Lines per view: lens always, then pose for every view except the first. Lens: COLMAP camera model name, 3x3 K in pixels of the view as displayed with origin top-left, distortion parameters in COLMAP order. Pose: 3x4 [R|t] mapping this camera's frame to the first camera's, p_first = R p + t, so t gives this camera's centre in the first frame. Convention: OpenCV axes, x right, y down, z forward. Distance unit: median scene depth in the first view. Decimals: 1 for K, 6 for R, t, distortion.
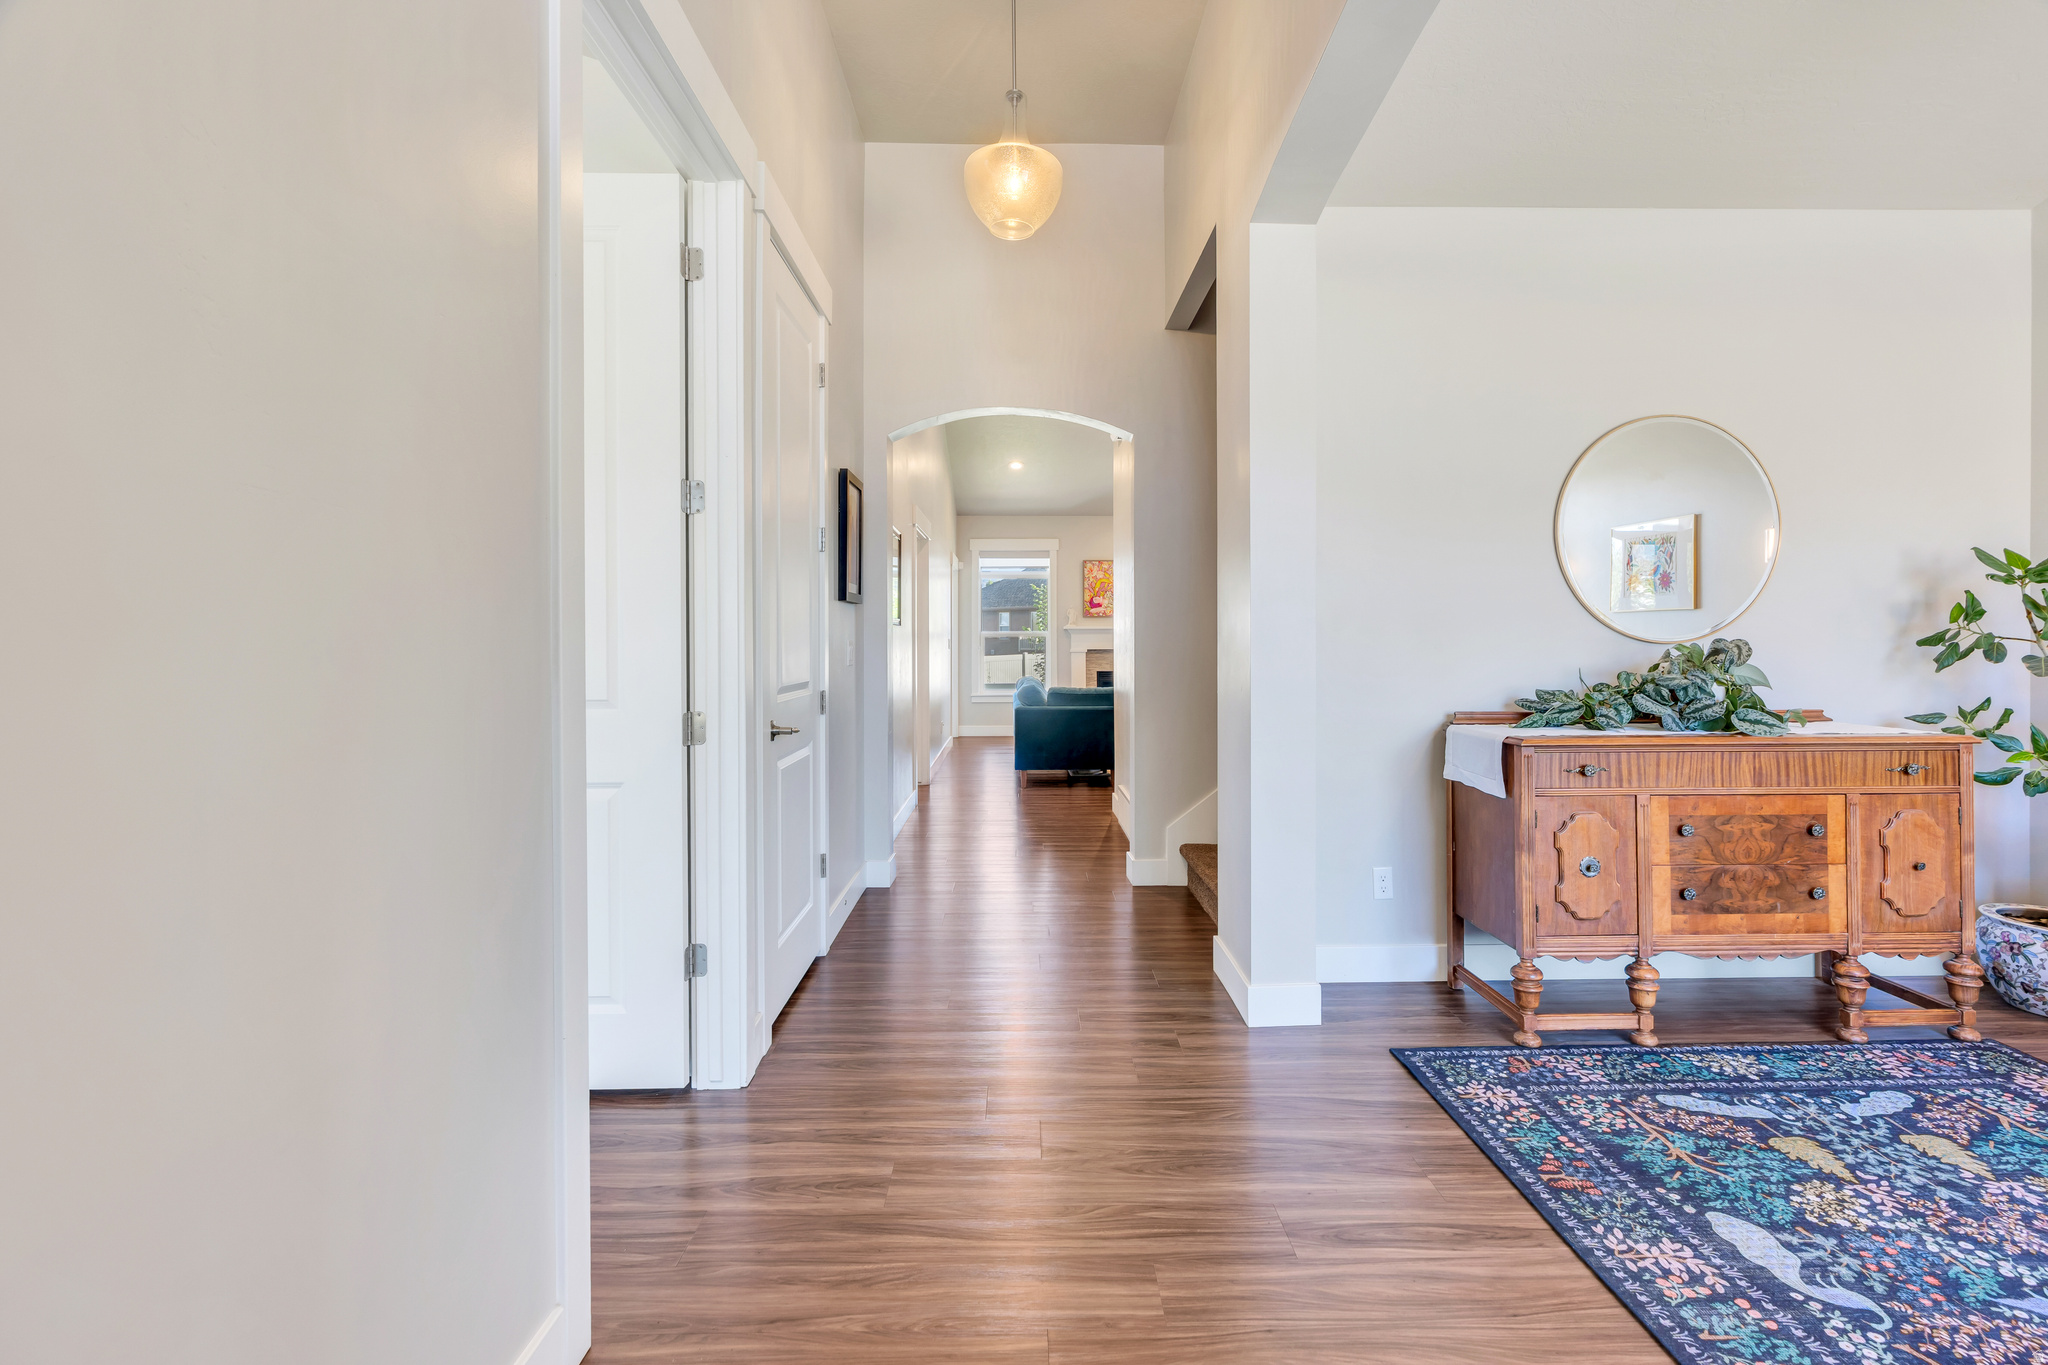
lens RADIAL K [[925.7, 0, 1032.4], [0, 925.7, 647.5], [0, 0, 1]] dist [-0.000619, 0.000634]
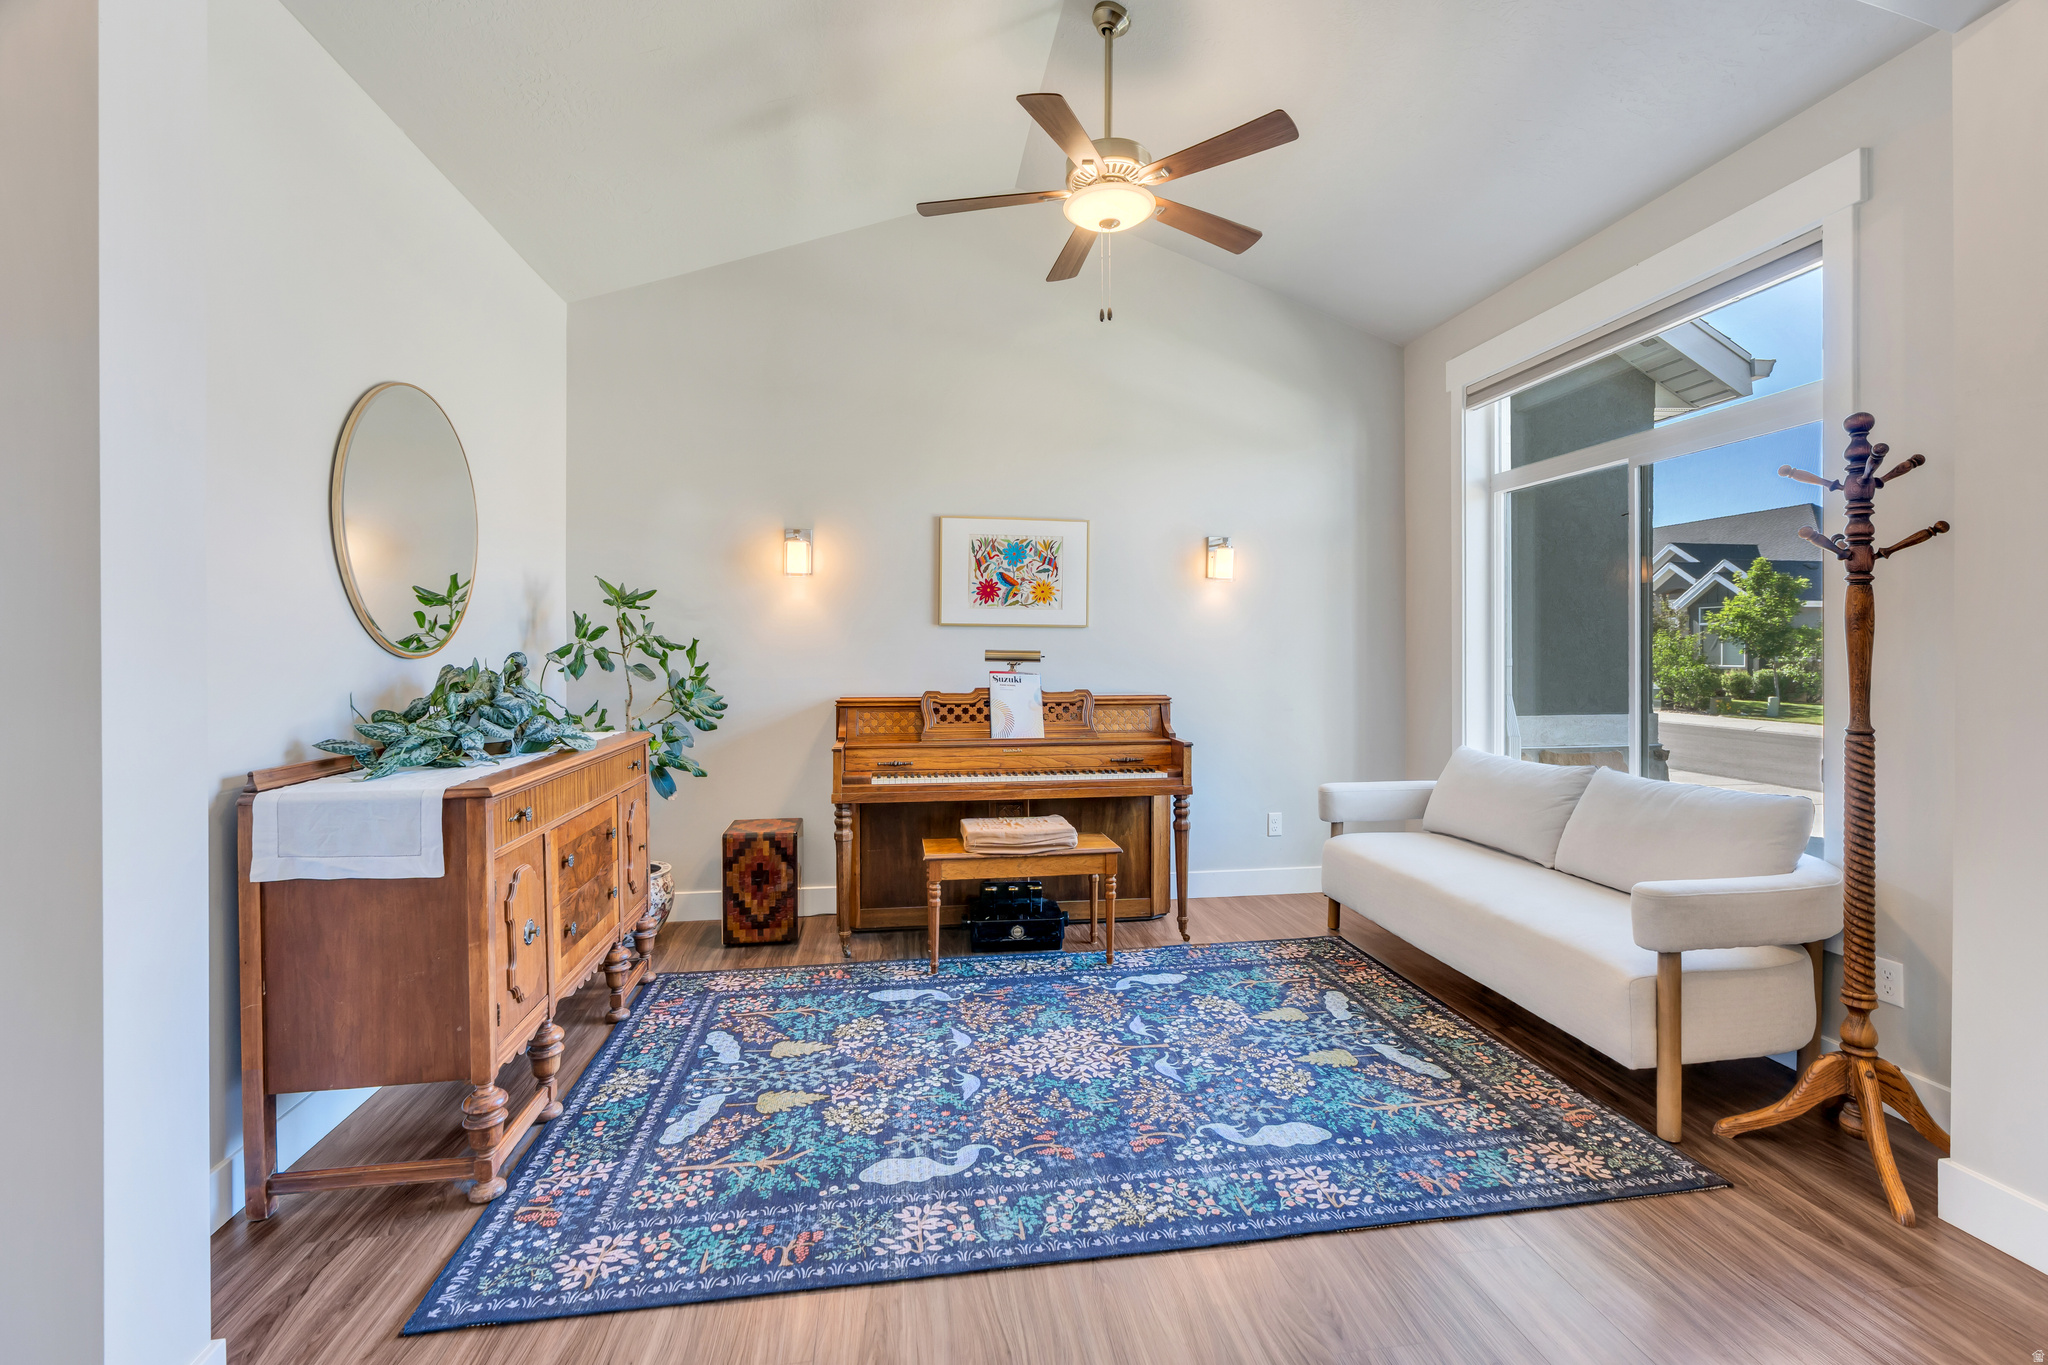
lens RADIAL K [[925.7, 0, 1032.4], [0, 925.7, 647.5], [0, 0, 1]] dist [-0.000619, 0.000634]
pose [[-0.137320, 0.003057, 0.990522, -0.332598], [0.012043, 0.999926, -0.001416, -0.008446], [-0.990453, 0.011735, -0.137347, 0.831043]]
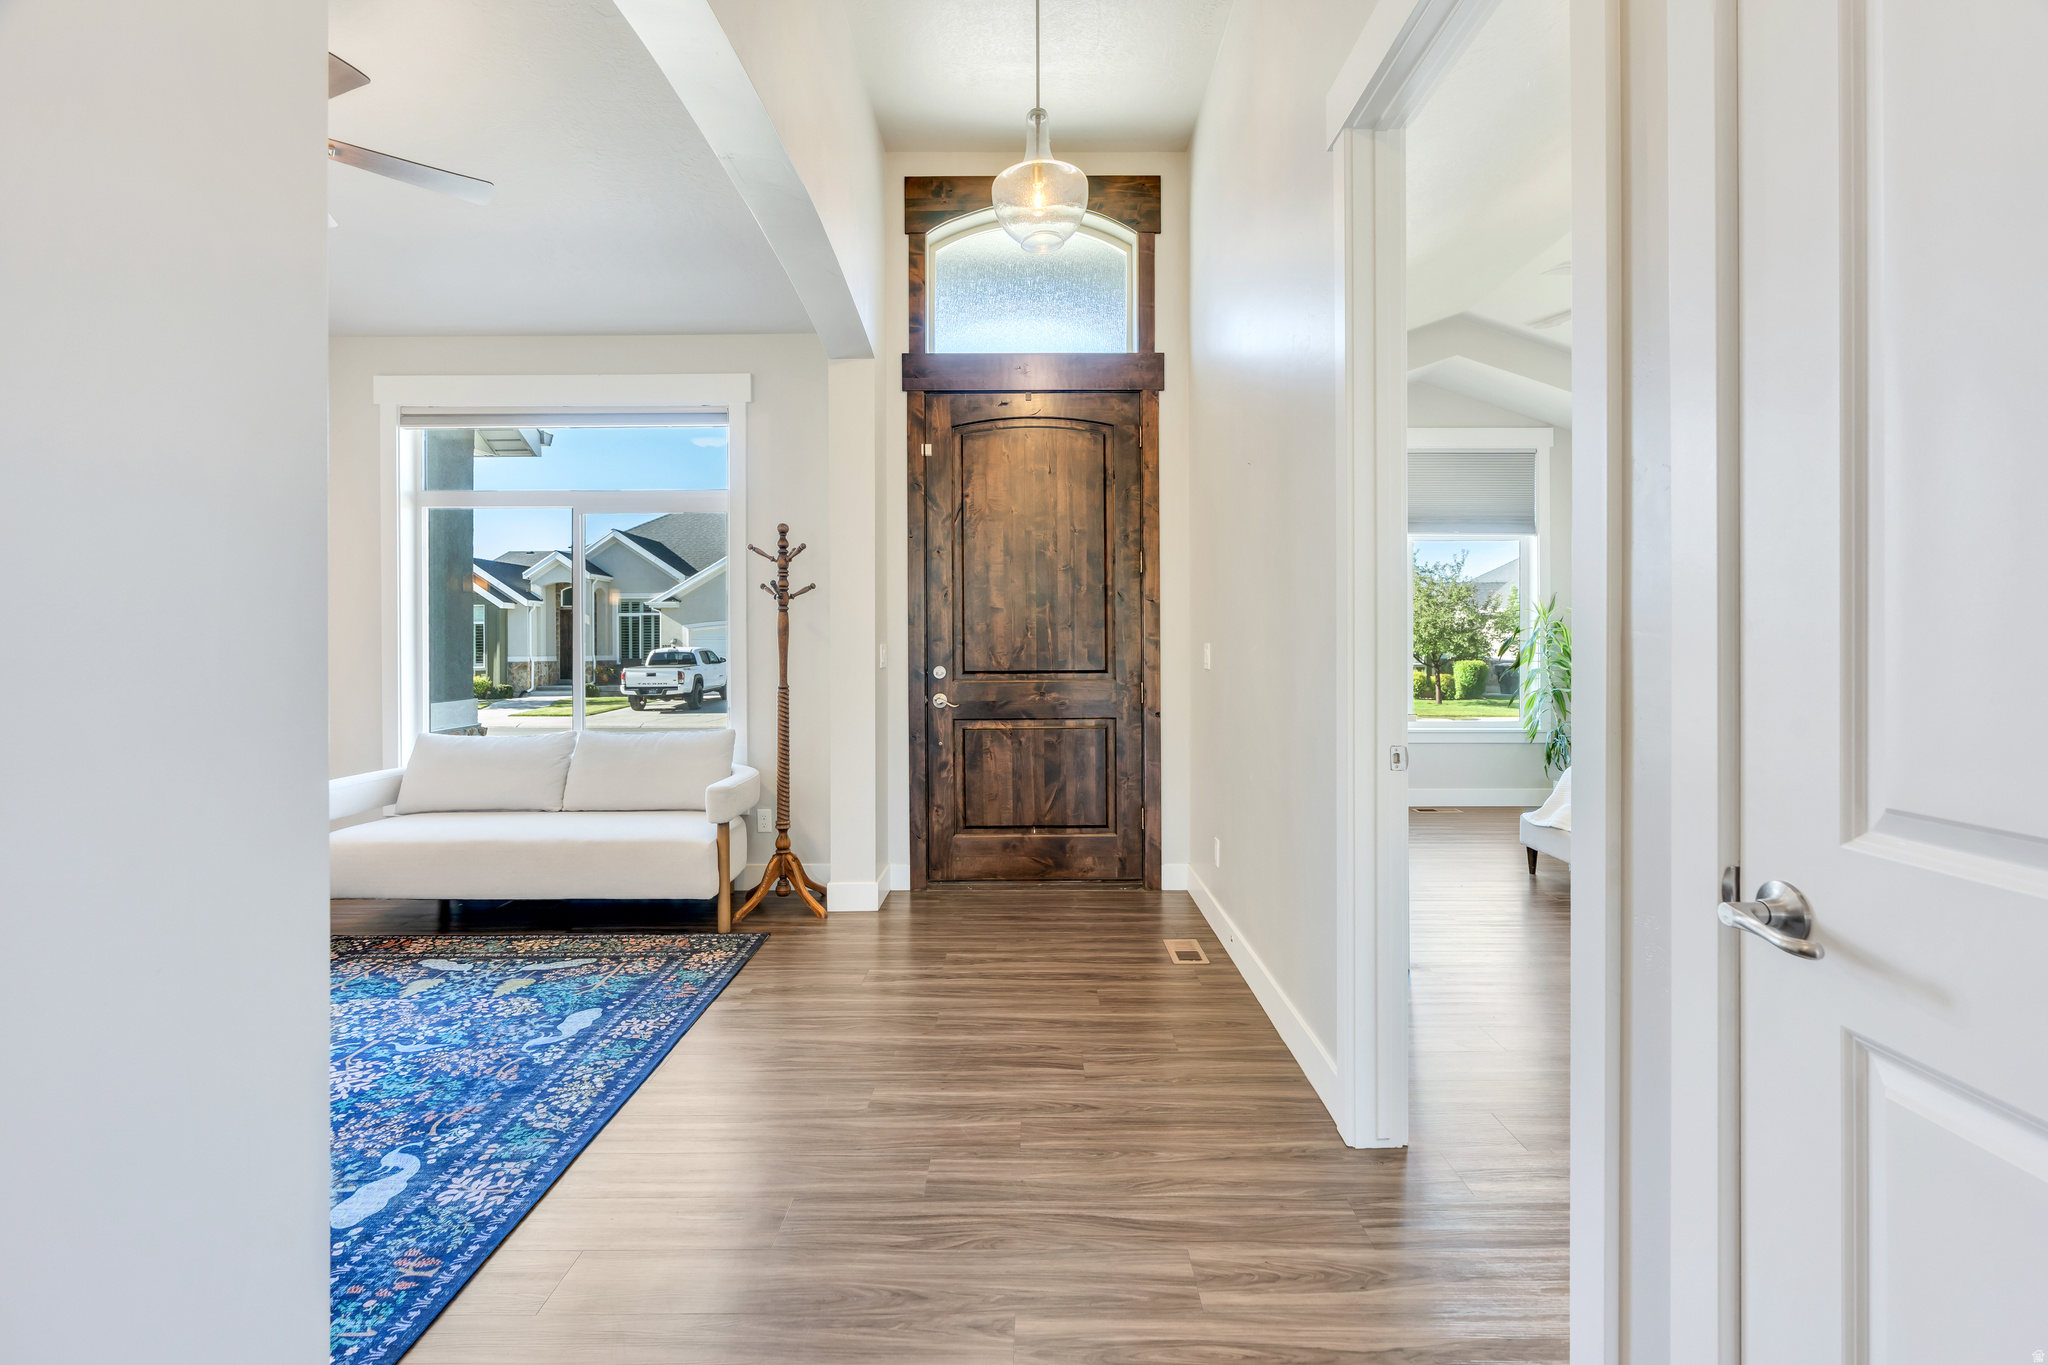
lens RADIAL K [[925.7, 0, 1032.4], [0, 925.7, 647.5], [0, 0, 1]] dist [-0.000619, 0.000634]
pose [[-0.999893, 0.005849, 0.013408, -0.017337], [0.006024, 0.999897, 0.013011, -0.014195], [-0.013331, 0.013091, -0.999825, 1.738221]]
